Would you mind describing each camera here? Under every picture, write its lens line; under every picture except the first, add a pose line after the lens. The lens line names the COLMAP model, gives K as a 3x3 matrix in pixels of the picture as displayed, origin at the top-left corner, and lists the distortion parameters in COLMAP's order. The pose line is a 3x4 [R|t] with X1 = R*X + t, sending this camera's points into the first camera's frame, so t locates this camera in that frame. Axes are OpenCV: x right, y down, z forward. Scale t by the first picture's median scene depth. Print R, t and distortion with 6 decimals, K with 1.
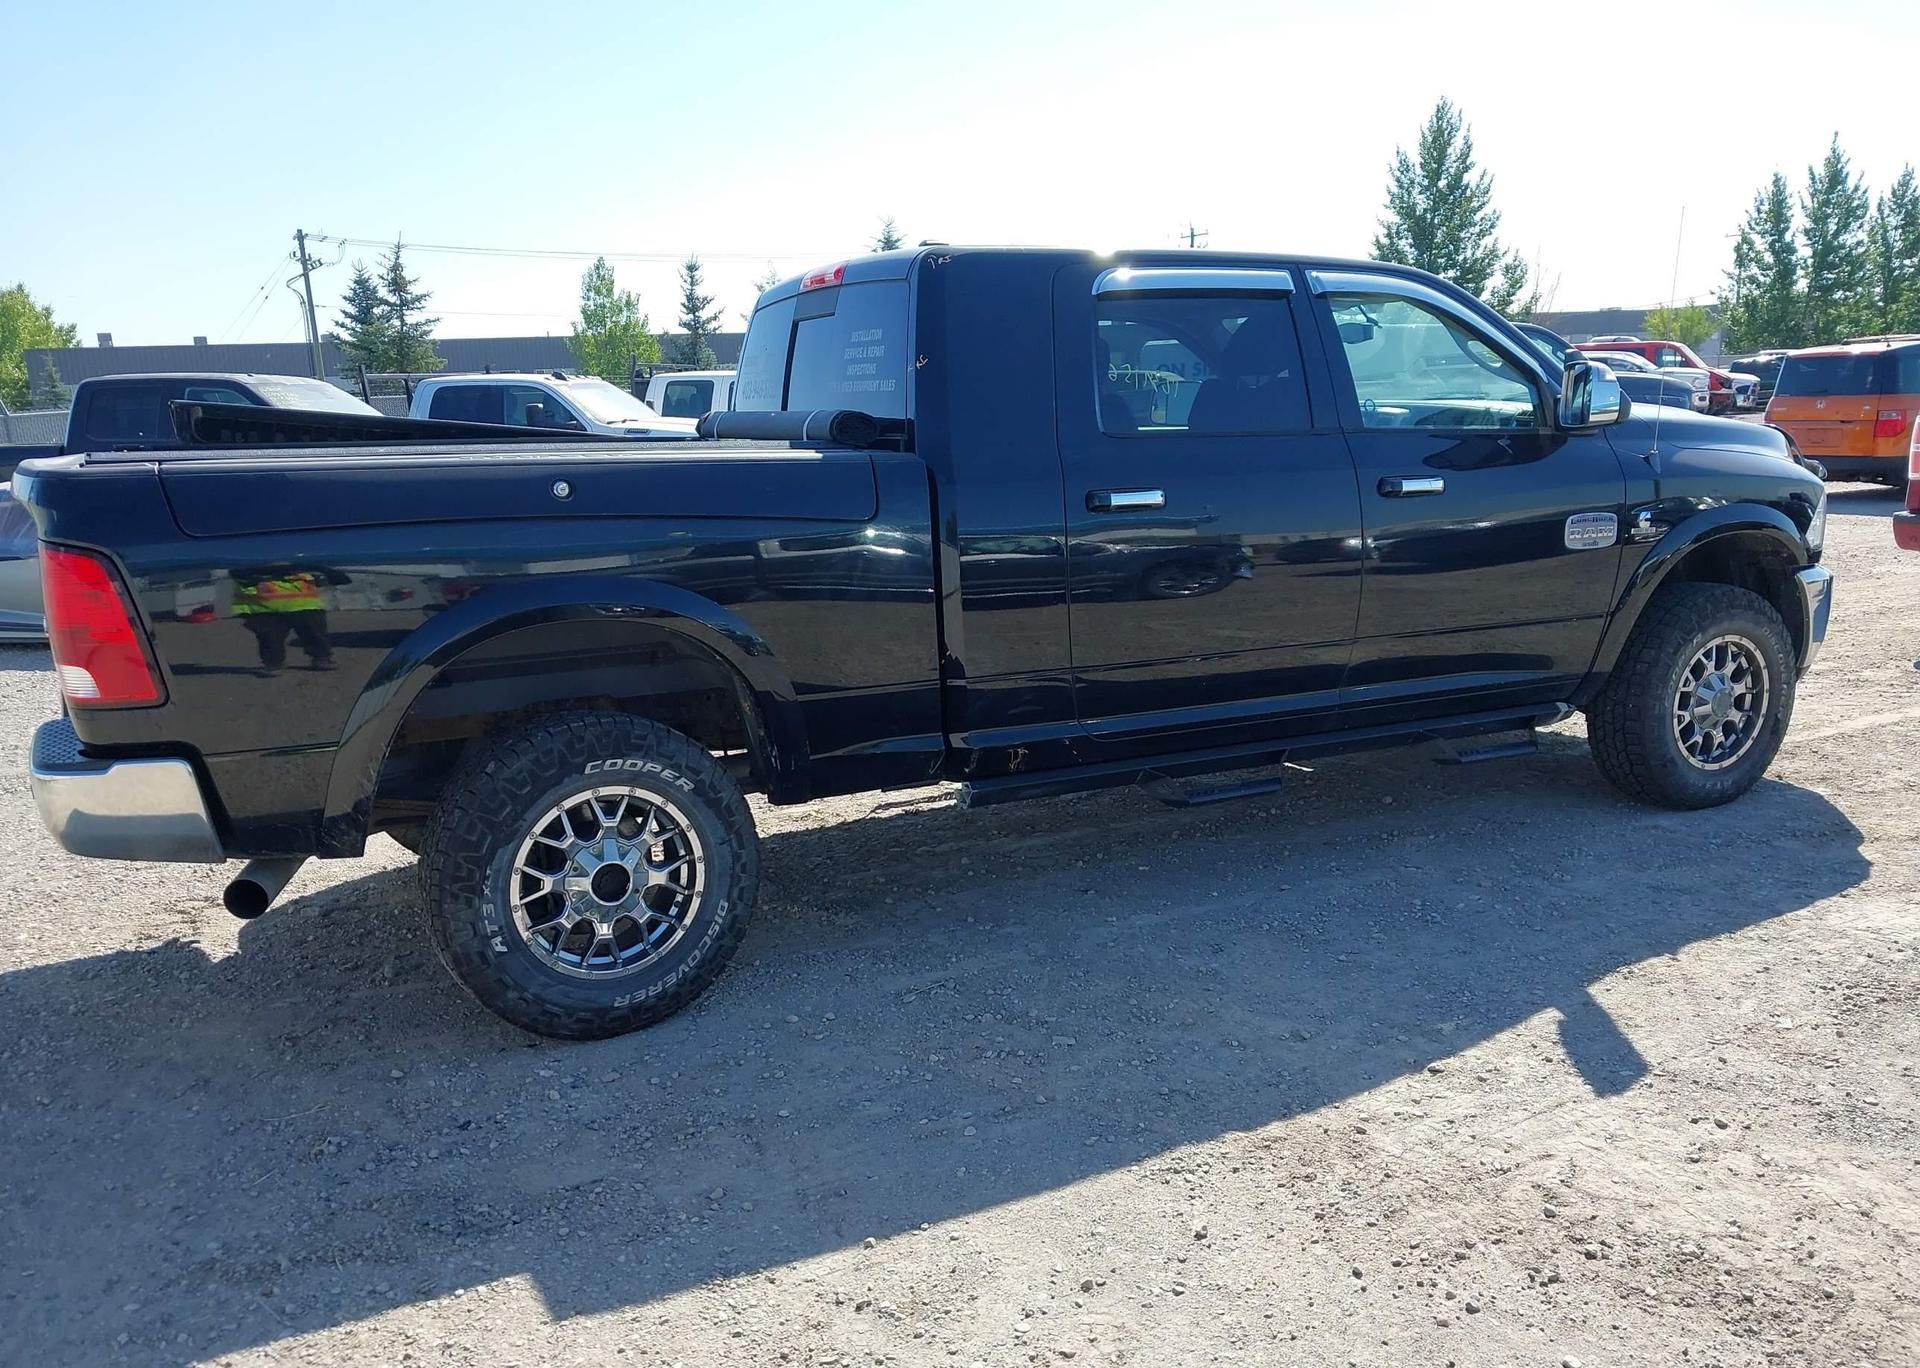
lens RADIAL K [[1553.5, 0, 960.6], [0, 1553.5, 716.8], [0, 0, 1]] dist [0.001512, 0.030441]
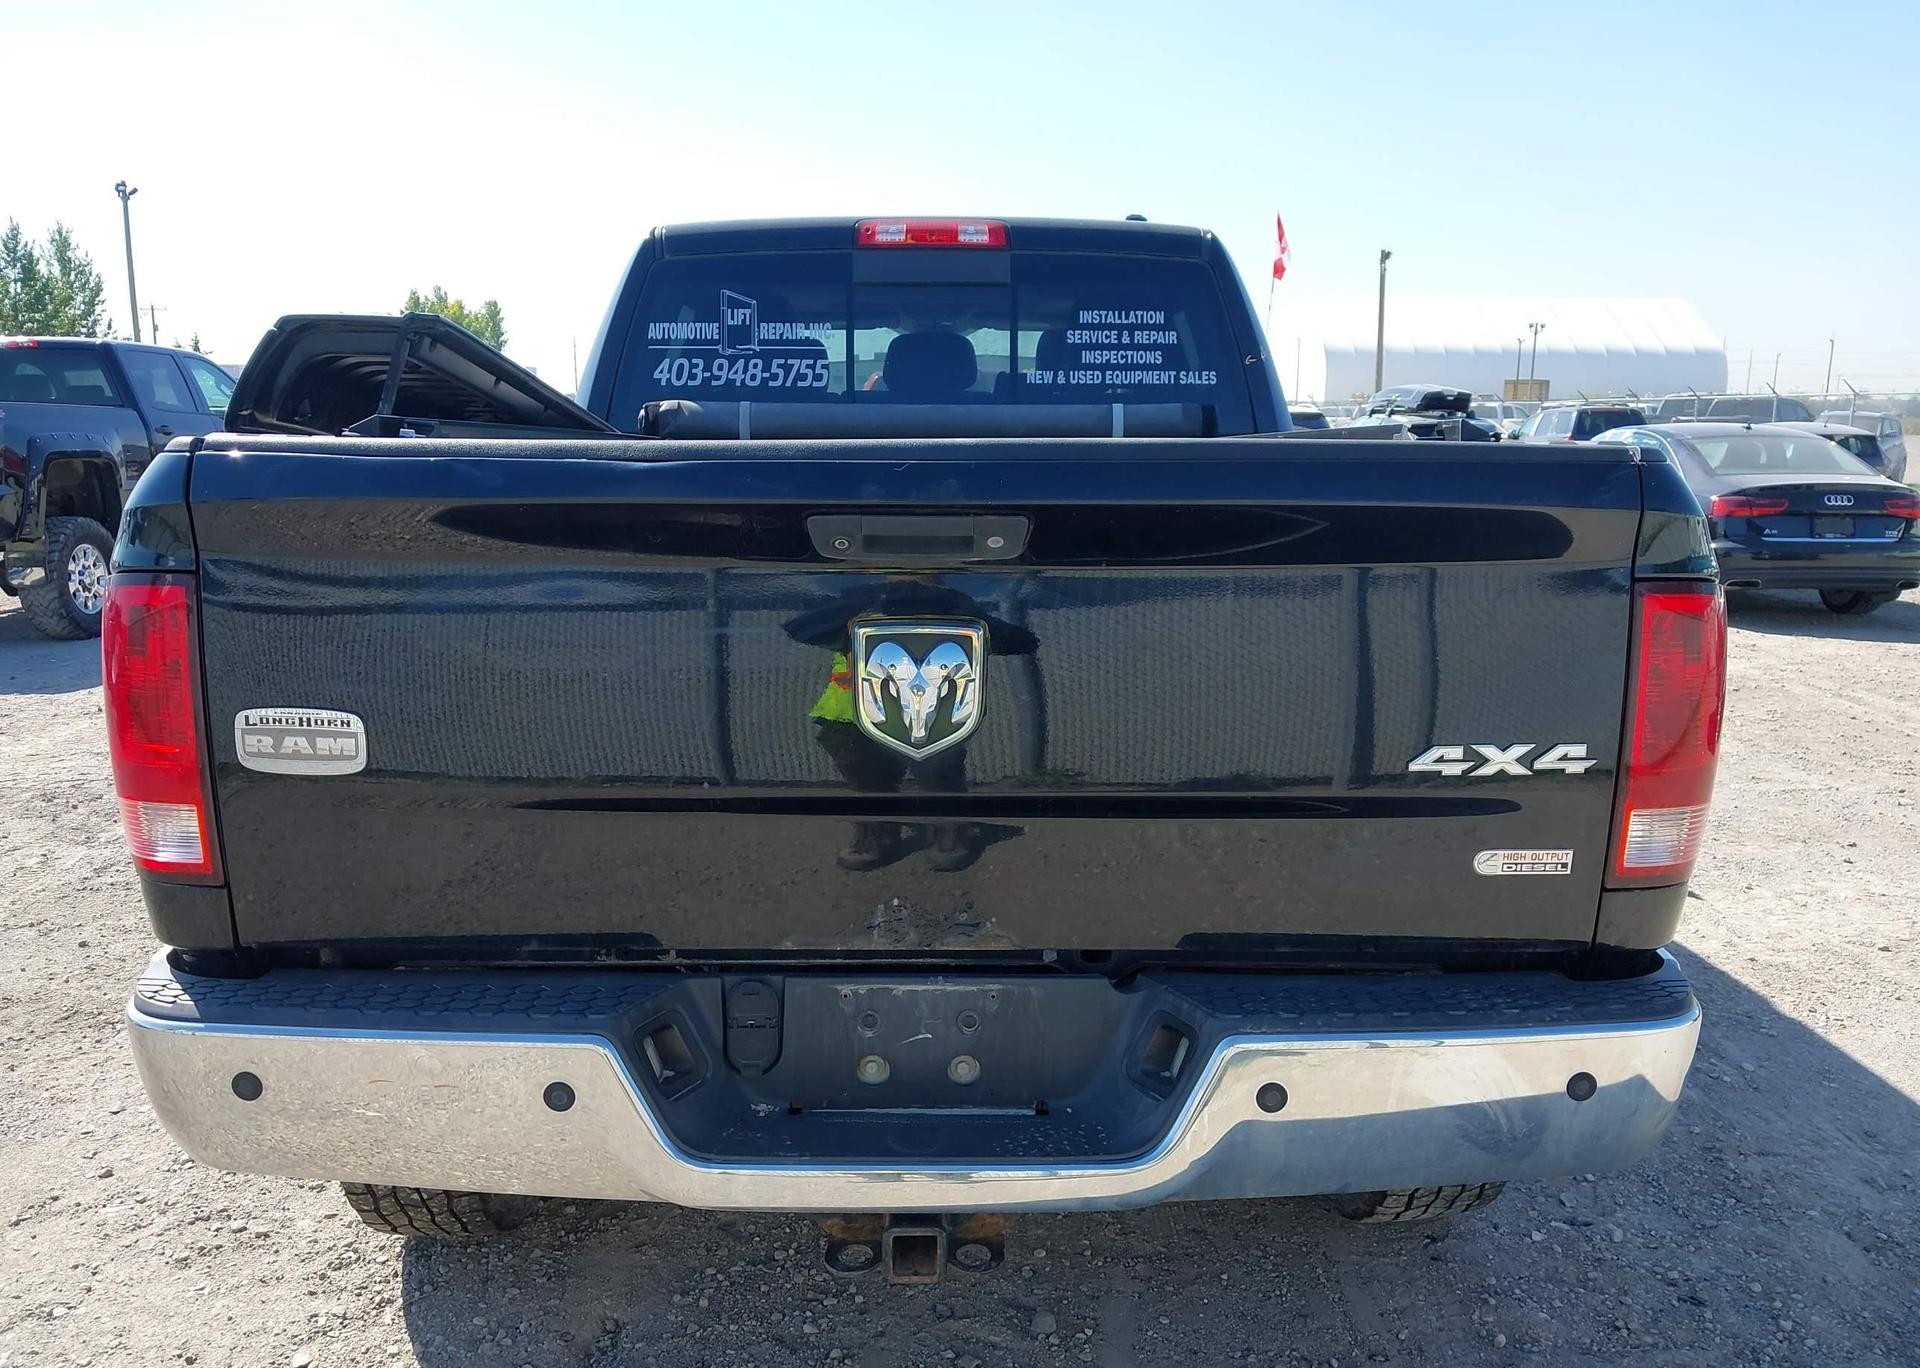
lens RADIAL K [[1539.9, 0, 960.0], [0, 1539.9, 684.0], [0, 0, 1]] dist [0.060974, -0.117816]
pose [[0.410125, -0.119709, 0.904139, -0.906842], [0.167251, 0.984409, 0.054471, -0.114609], [-0.896563, 0.128878, 0.423752, 0.776732]]
